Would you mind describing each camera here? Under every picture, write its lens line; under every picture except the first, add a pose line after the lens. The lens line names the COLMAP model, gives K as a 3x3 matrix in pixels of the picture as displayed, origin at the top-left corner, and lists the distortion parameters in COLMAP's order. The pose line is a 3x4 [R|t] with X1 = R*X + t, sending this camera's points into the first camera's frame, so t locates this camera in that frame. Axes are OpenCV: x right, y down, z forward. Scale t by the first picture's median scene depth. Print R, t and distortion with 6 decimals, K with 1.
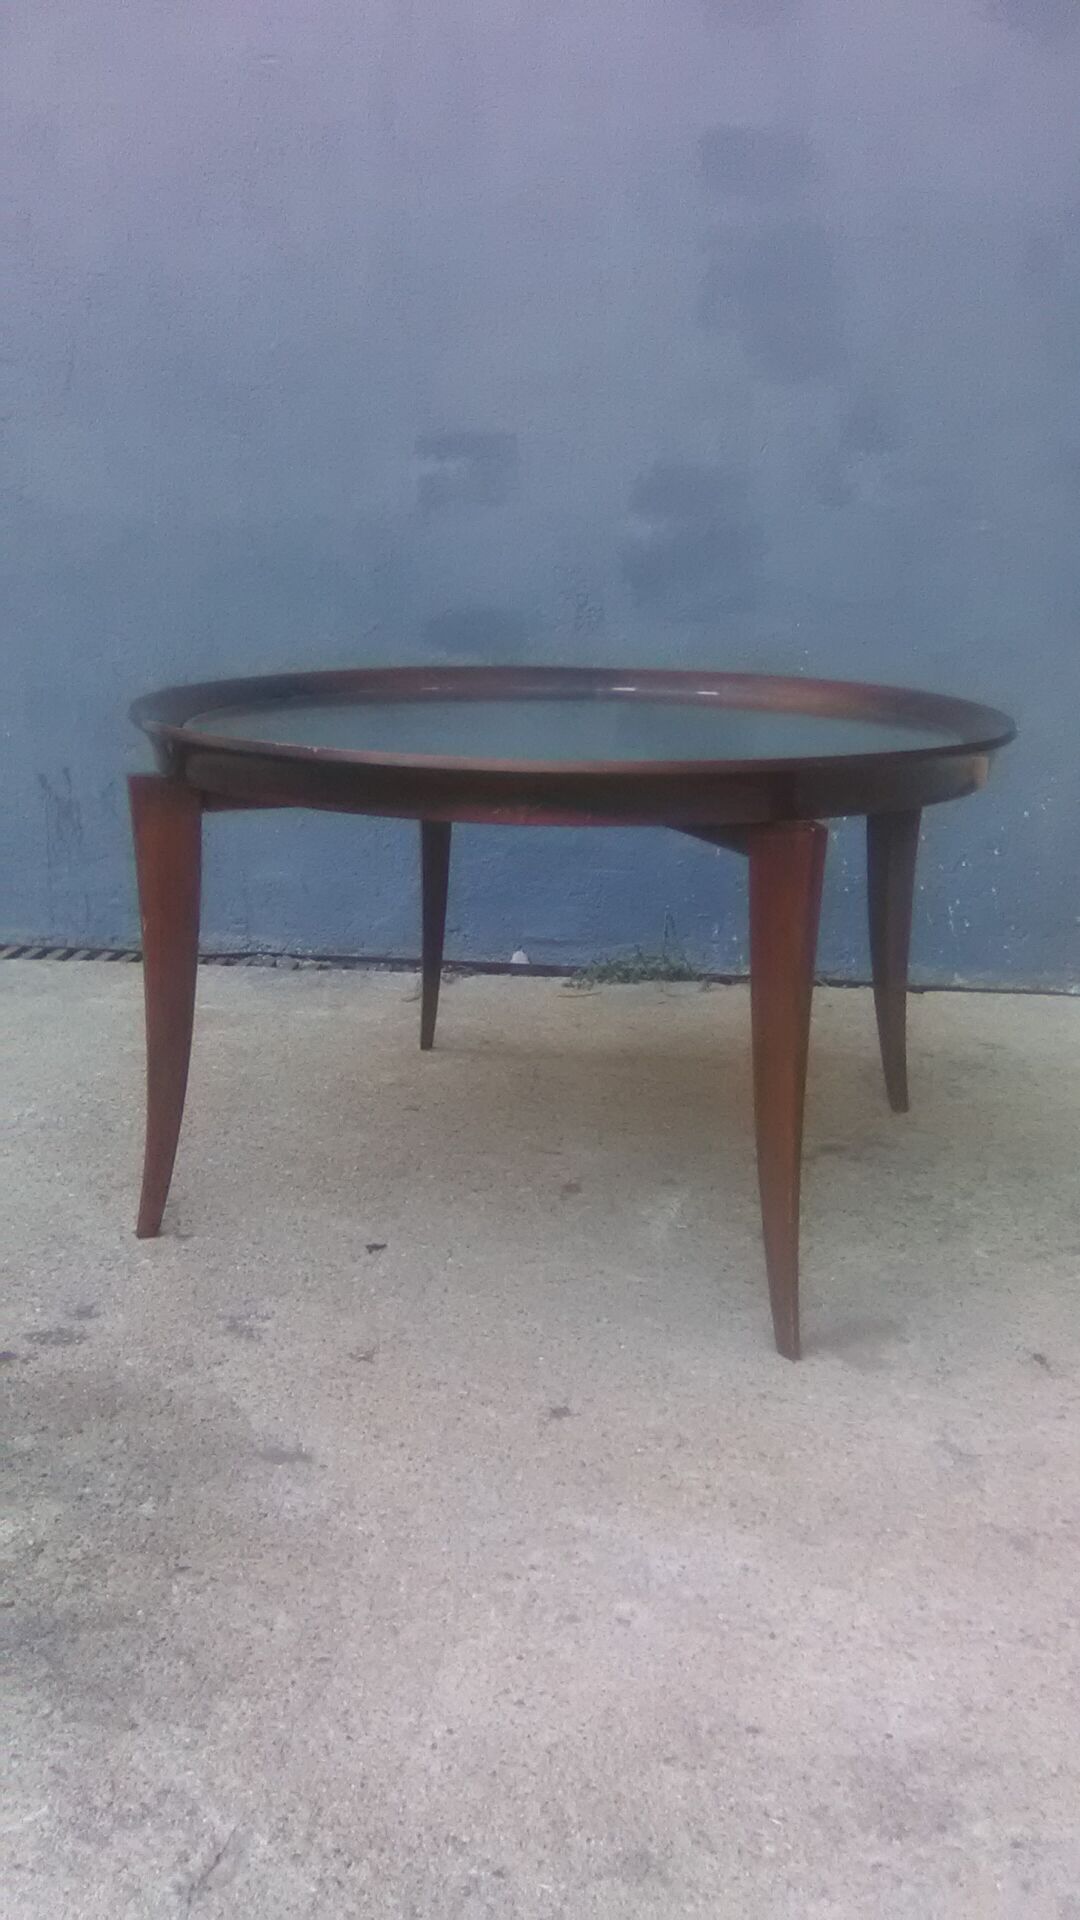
lens RADIAL K [[1626.1, 0, 564.7], [0, 1626.1, 973.1], [0, 0, 1]] dist [-0.036415, -0.040495]
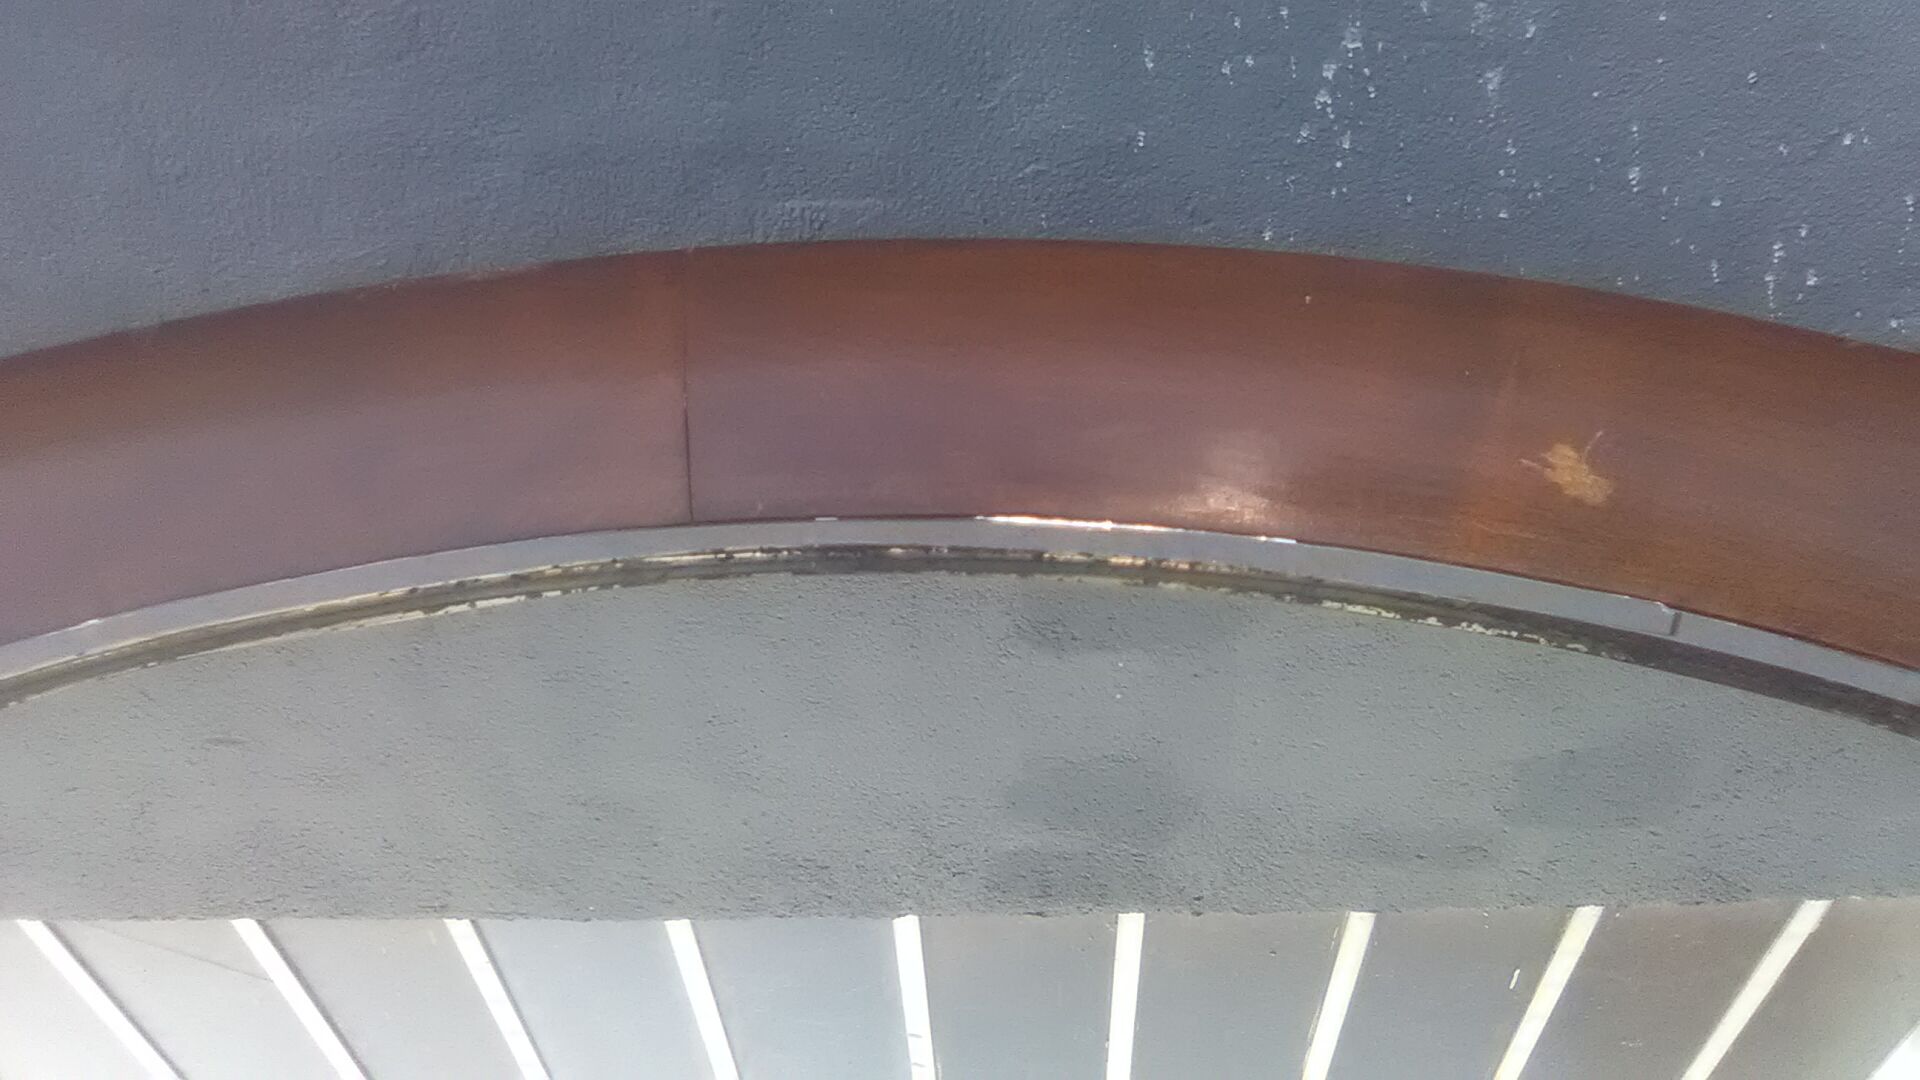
lens RADIAL K [[1626.1, 0, 966.3], [0, 1626.1, 536.4], [0, 0, 1]] dist [-0.036415, -0.040495]
pose [[0.996342, -0.084049, 0.015451, 0.072360], [0.063612, 0.850158, 0.522671, -0.289779], [-0.057066, -0.519777, 0.852394, 1.059440]]
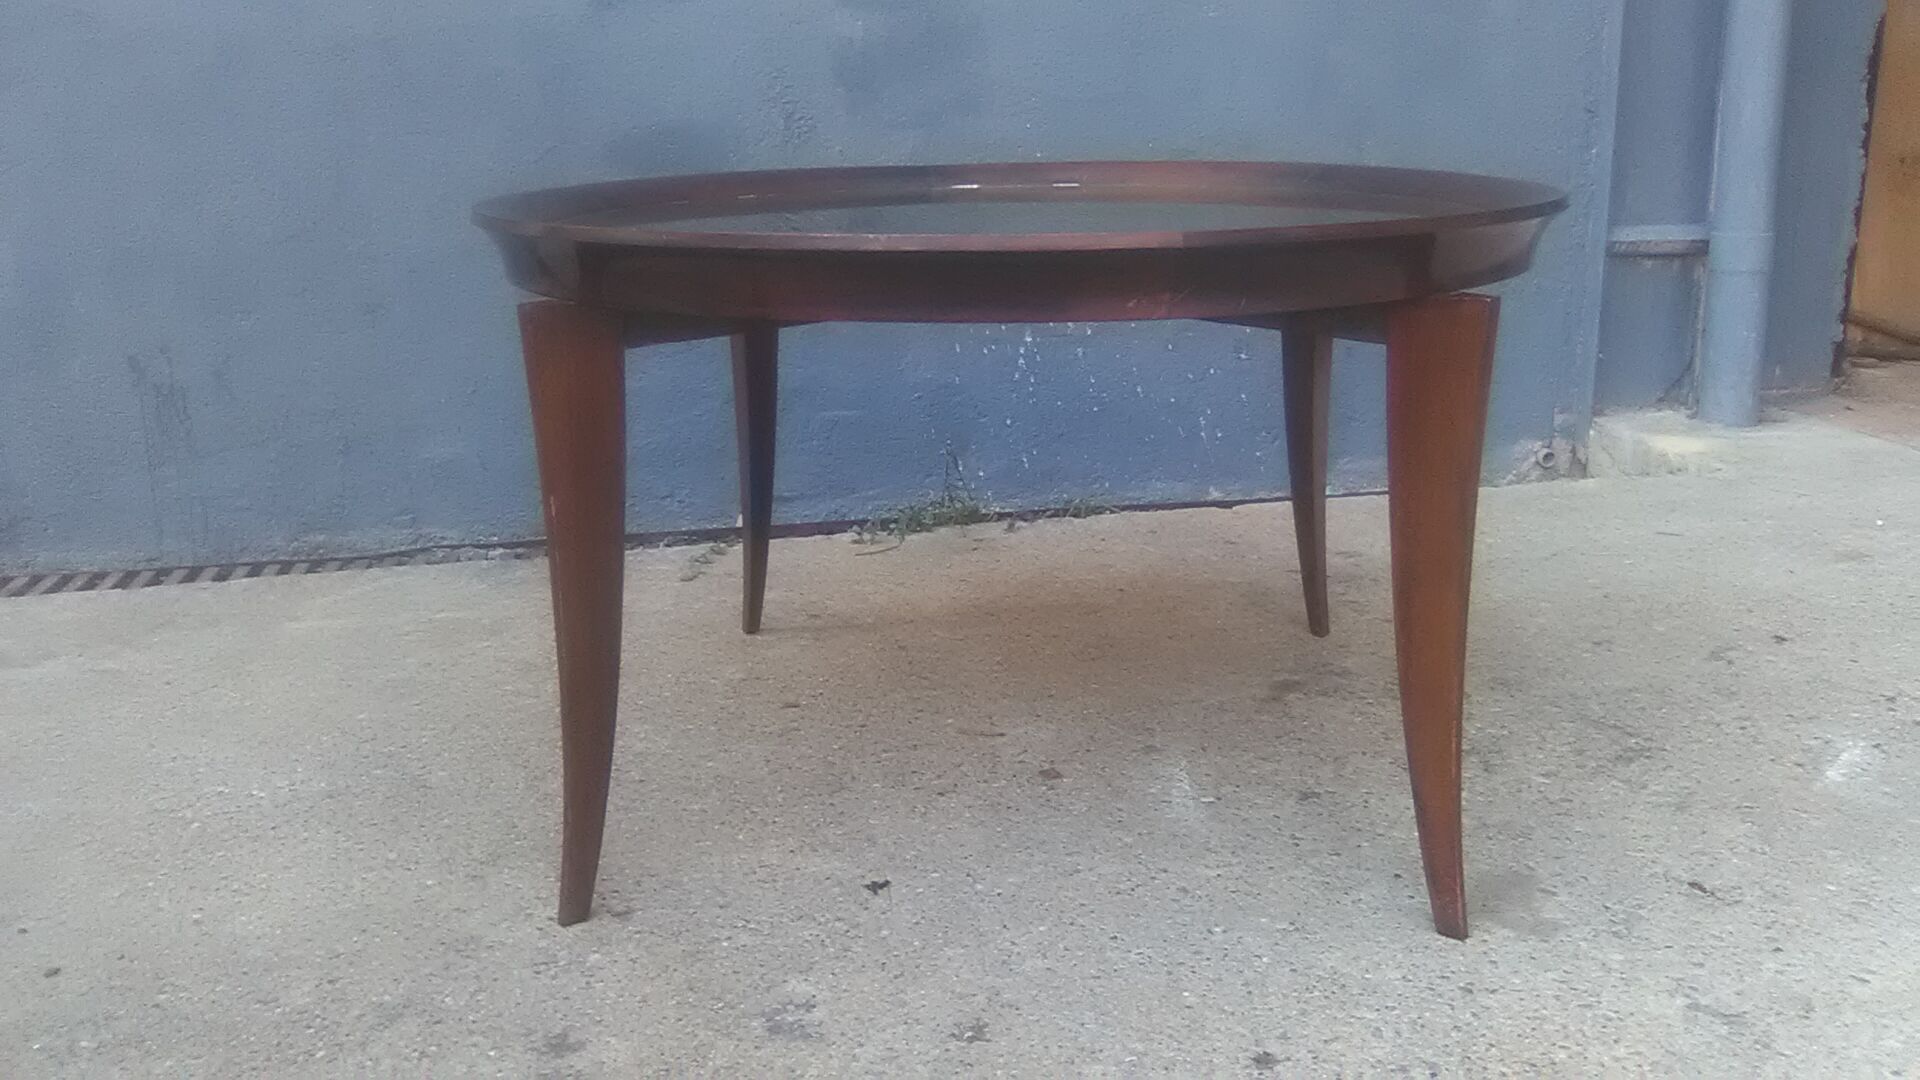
lens RADIAL K [[1626.1, 0, 989.5], [0, 1626.1, 506.7], [0, 0, 1]] dist [-0.036415, -0.040495]
pose [[0.957502, -0.103887, 0.269067, -0.221635], [0.106776, 0.994275, 0.003919, -0.009520], [-0.267934, 0.024978, 0.963113, 0.193499]]
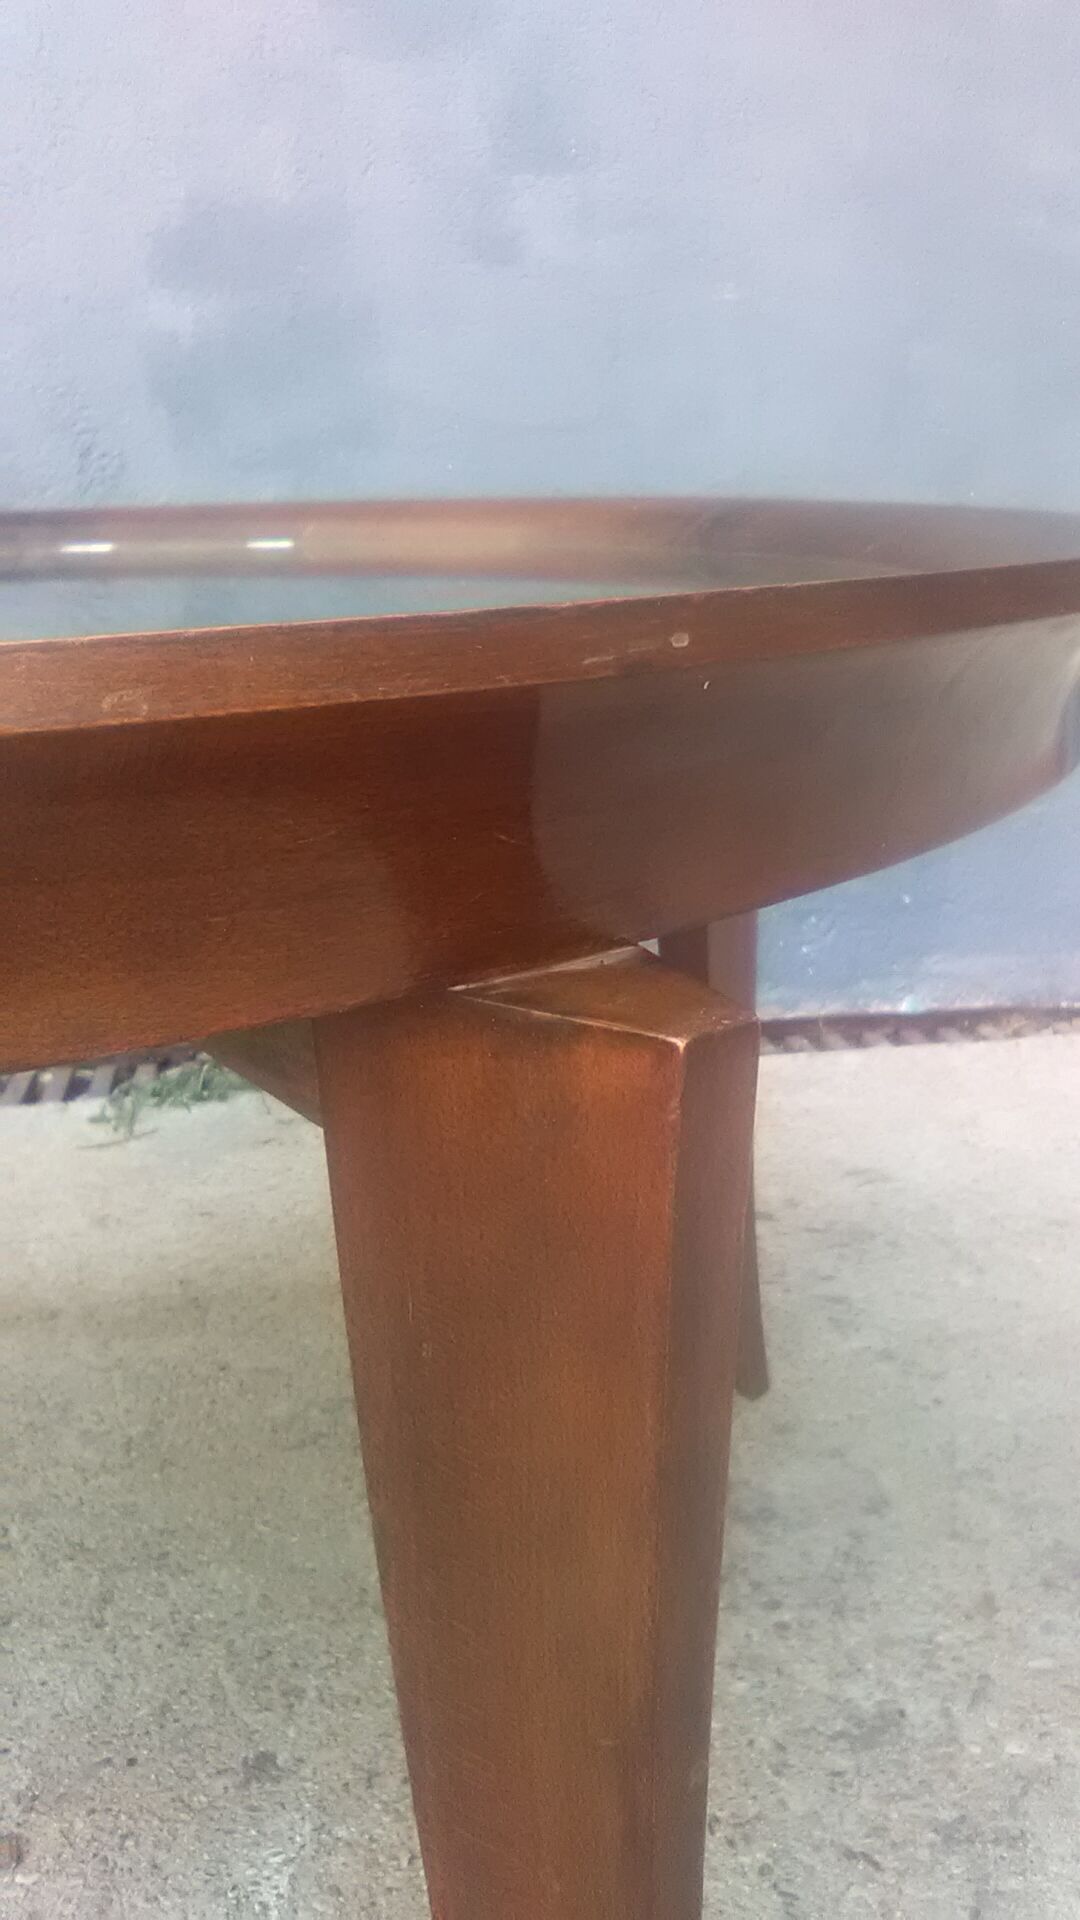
lens RADIAL K [[1626.1, 0, 567.9], [0, 1626.1, 974.5], [0, 0, 1]] dist [-0.036415, -0.040495]
pose [[0.976571, -0.096358, 0.192416, 0.077206], [0.089061, 0.994952, 0.046239, -0.071795], [-0.195900, -0.028019, 0.980223, 0.582737]]
